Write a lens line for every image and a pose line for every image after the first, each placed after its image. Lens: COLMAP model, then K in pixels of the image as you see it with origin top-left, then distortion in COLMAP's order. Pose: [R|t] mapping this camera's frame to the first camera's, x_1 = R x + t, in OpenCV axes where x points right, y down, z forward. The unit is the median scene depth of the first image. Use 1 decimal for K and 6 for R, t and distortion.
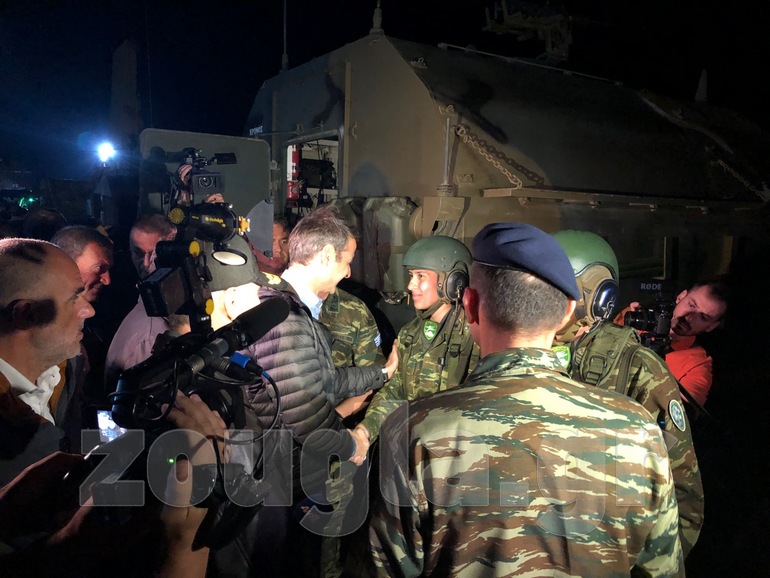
lens RADIAL K [[627.5, 0, 385.0], [0, 627.5, 289.0], [0, 0, 1]] dist [-0.004536, -0.012434]
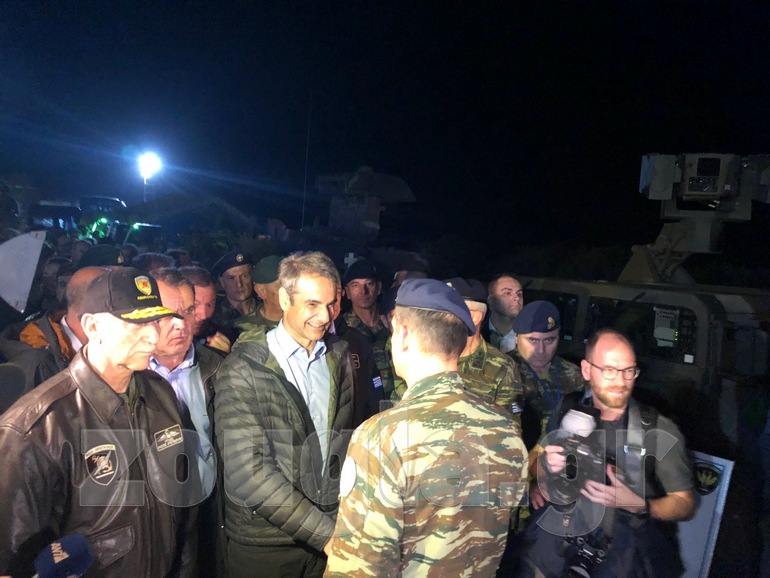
lens RADIAL K [[627.5, 0, 385.0], [0, 627.5, 289.0], [0, 0, 1]] dist [-0.004536, -0.012434]
pose [[0.762925, 0.054372, 0.644196, -0.788595], [-0.081804, 0.996567, 0.012768, -0.088973], [-0.641290, -0.062439, 0.764754, 0.088139]]
